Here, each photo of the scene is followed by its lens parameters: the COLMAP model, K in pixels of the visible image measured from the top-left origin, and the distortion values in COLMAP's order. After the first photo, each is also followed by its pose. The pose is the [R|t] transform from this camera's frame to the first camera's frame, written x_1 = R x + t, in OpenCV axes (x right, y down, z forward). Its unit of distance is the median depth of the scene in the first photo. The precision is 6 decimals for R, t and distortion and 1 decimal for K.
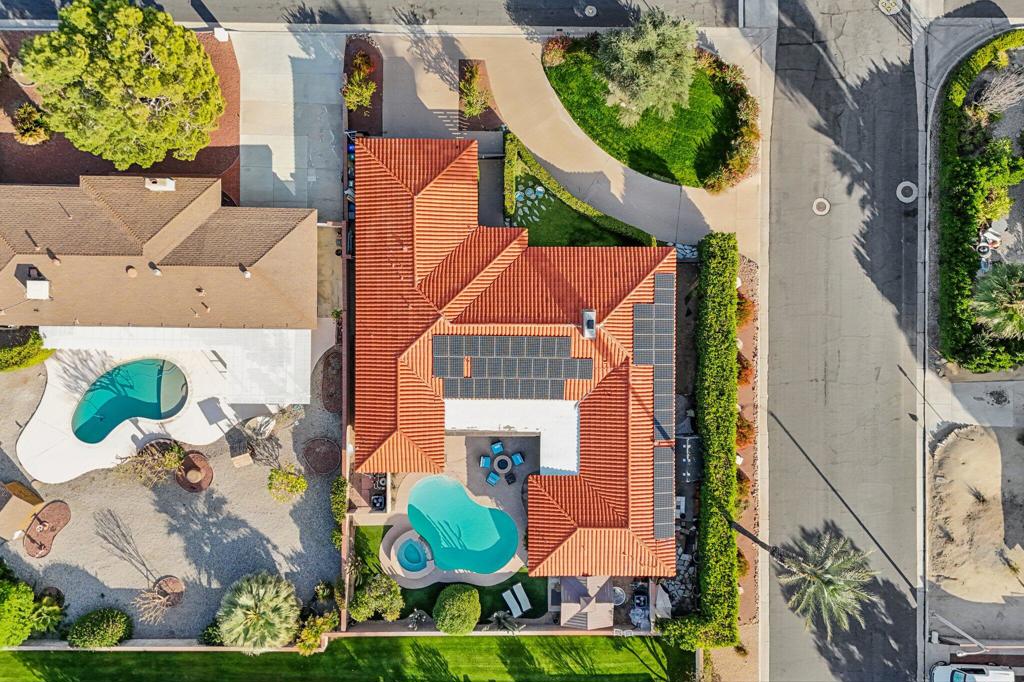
lens RADIAL K [[904.2, 0, 516.0], [0, 904.2, 312.2], [0, 0, 1]] dist [0.095452, -0.131879]
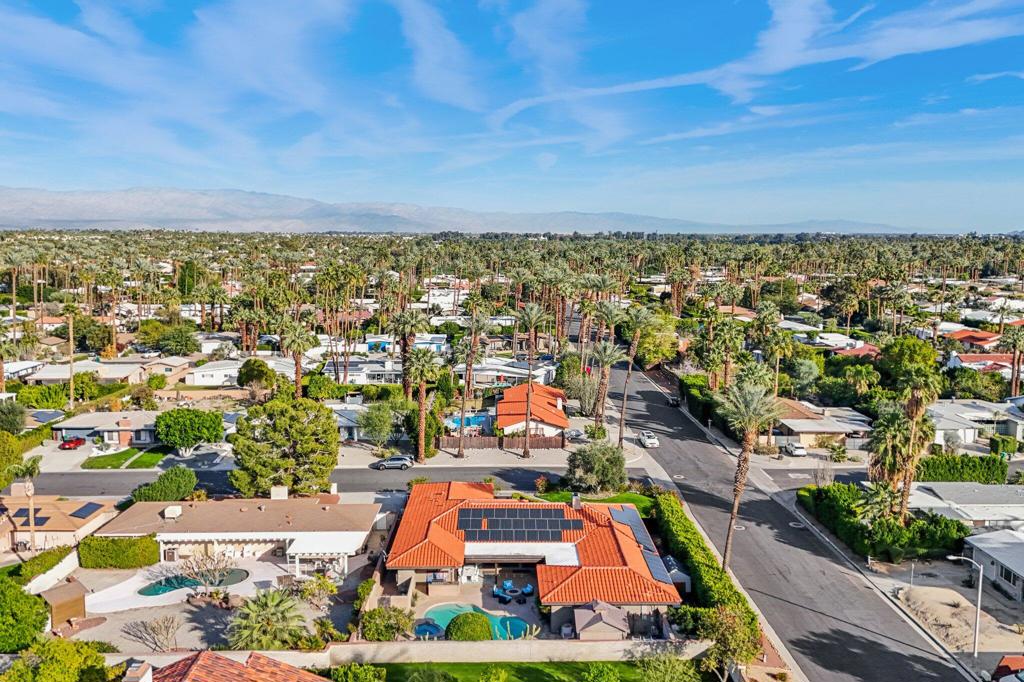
lens RADIAL K [[904.2, 0, 496.2], [0, 904.2, 352.8], [0, 0, 1]] dist [0.095452, -0.131879]
pose [[0.999998, -0.001326, 0.001456, -0.037755], [0.001615, 0.128817, -0.991667, 1.255974], [0.001127, 0.991667, 0.128819, 0.572400]]
